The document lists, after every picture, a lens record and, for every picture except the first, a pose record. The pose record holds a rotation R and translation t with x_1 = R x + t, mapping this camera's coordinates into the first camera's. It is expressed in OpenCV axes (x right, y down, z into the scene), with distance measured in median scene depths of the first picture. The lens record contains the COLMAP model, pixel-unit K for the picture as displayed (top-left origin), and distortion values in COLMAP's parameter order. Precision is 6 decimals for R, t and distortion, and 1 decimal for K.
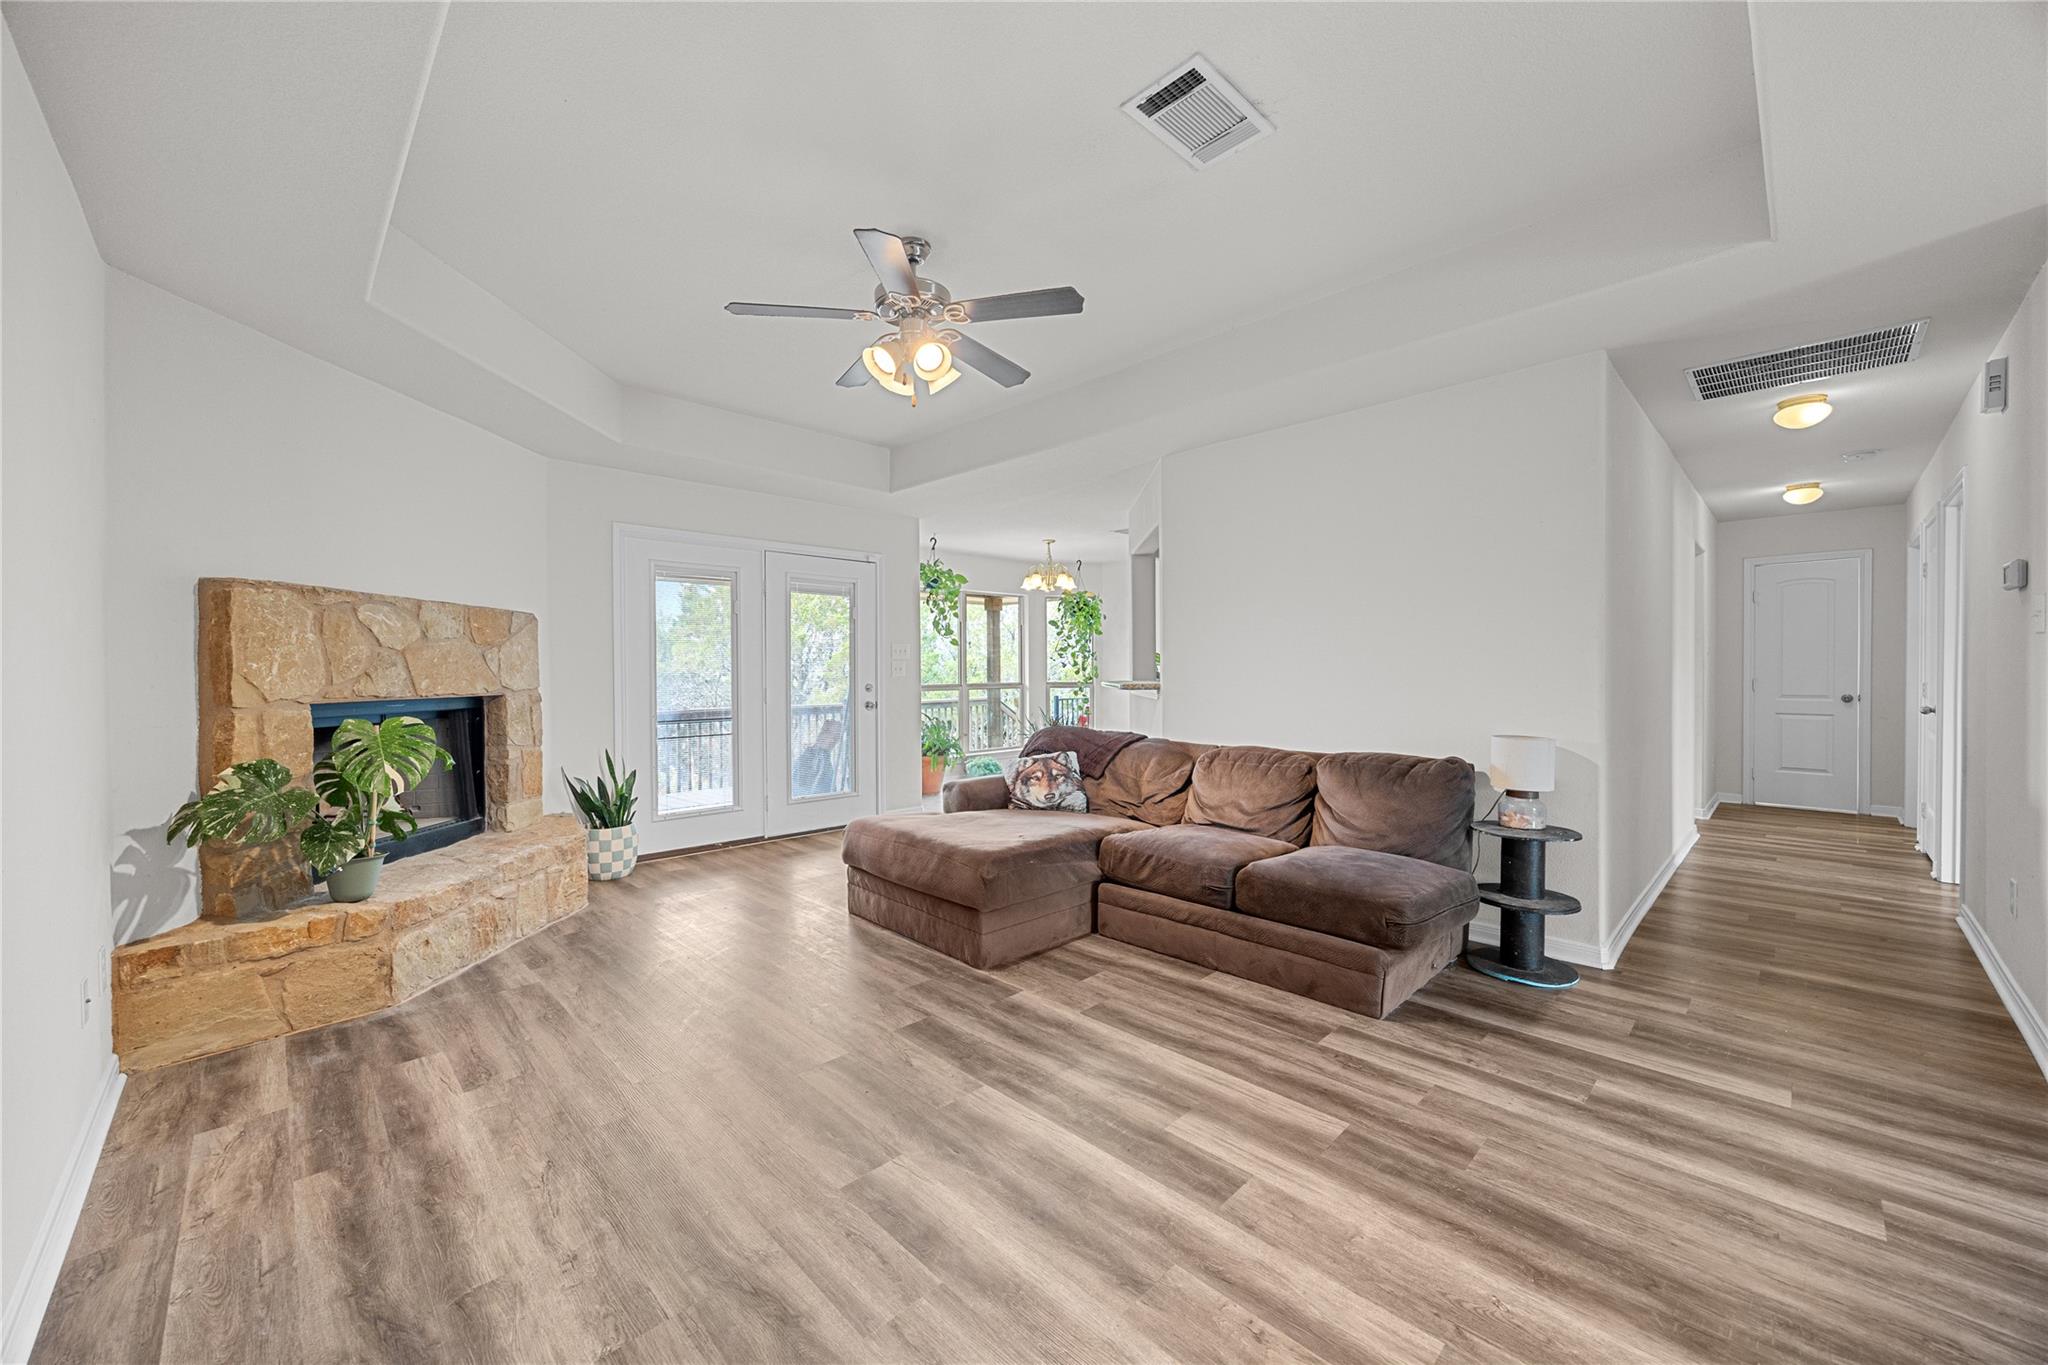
lens RADIAL K [[773.3, 0, 1030.9], [0, 773.3, 678.9], [0, 0, 1]] dist [-0.000341, -0.000201]
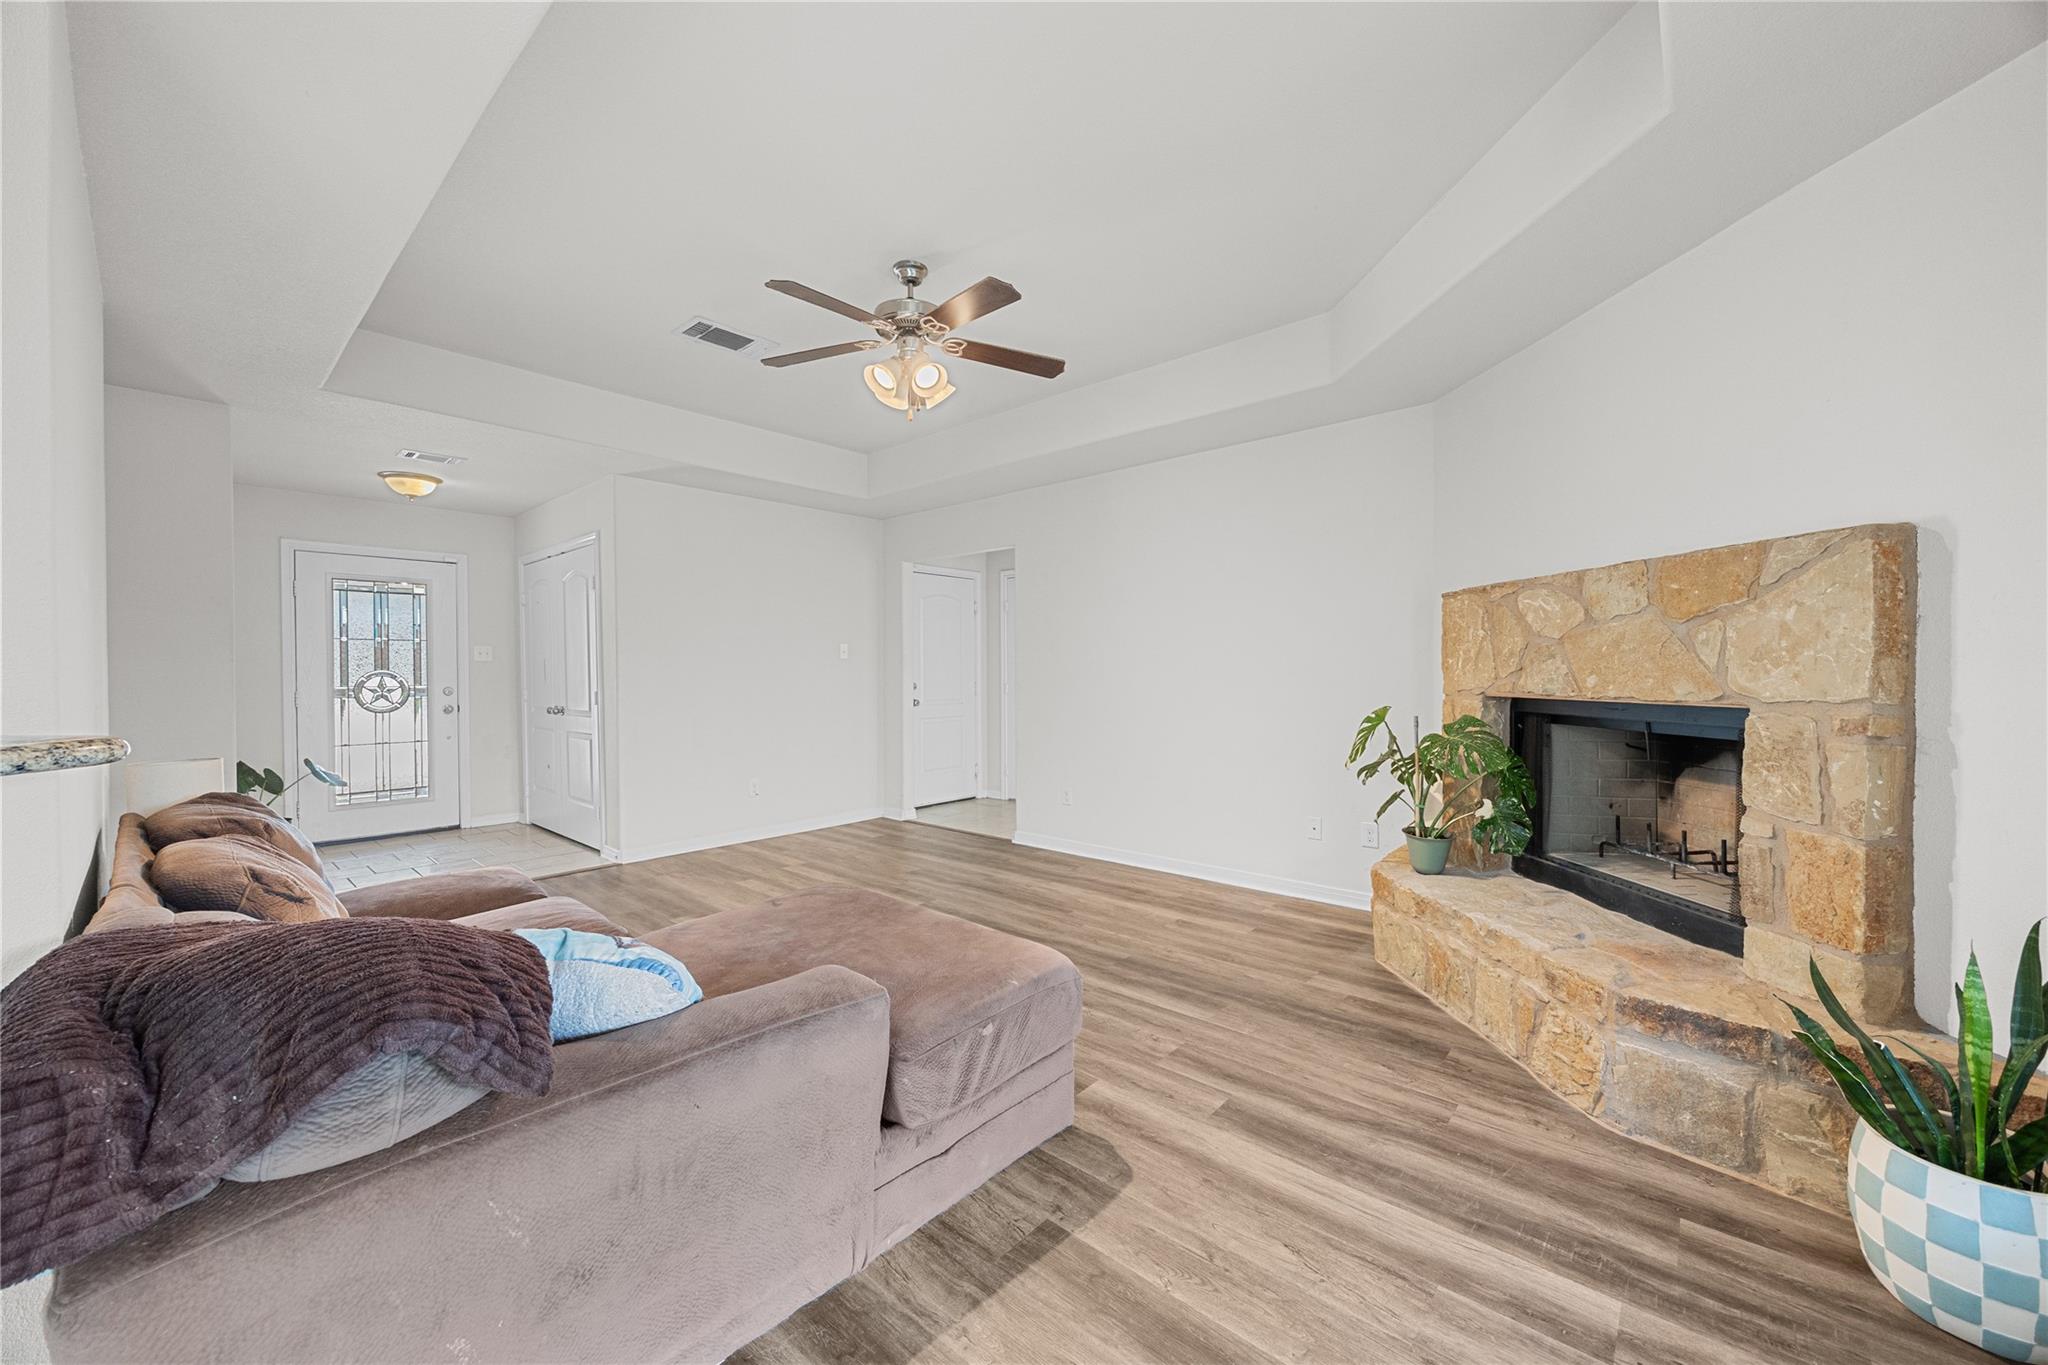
lens RADIAL K [[773.3, 0, 1030.9], [0, 773.3, 678.9], [0, 0, 1]] dist [-0.000341, -0.000201]
pose [[-0.997684, 0.012742, -0.066817, -0.213374], [0.011435, 0.999736, 0.019908, -0.018293], [0.067053, 0.019098, -0.997567, 1.860668]]
